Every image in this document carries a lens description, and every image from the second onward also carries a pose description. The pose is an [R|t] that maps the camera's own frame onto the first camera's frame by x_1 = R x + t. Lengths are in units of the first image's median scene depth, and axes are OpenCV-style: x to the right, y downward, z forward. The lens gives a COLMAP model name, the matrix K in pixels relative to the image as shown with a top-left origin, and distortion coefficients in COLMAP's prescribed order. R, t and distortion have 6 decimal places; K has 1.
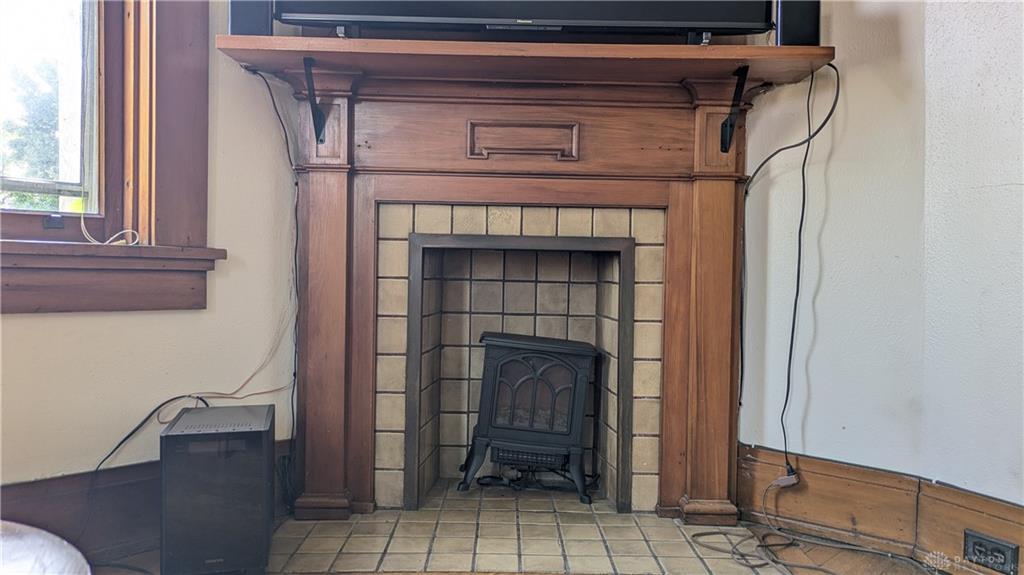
lens RADIAL K [[801.1, 0, 512.0], [0, 801.1, 287.5], [0, 0, 1]] dist [0.015365, 0.001772]
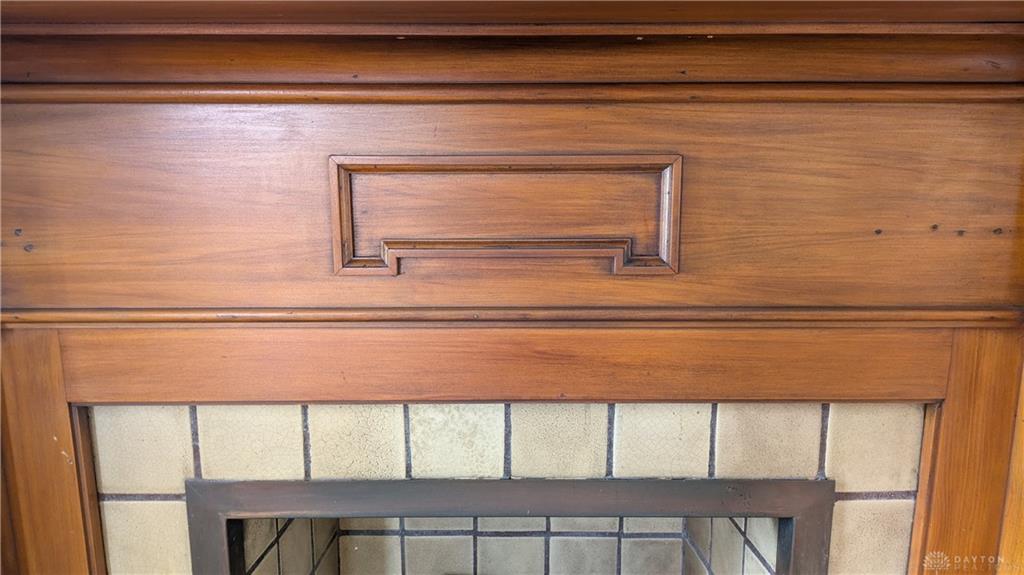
lens RADIAL K [[801.1, 0, 512.0], [0, 801.1, 287.5], [0, 0, 1]] dist [0.015365, 0.001772]
pose [[0.999754, -0.021403, -0.005782, 0.017393], [0.022069, 0.985642, 0.167401, -0.207259], [0.002116, -0.167487, 0.985872, 0.674289]]
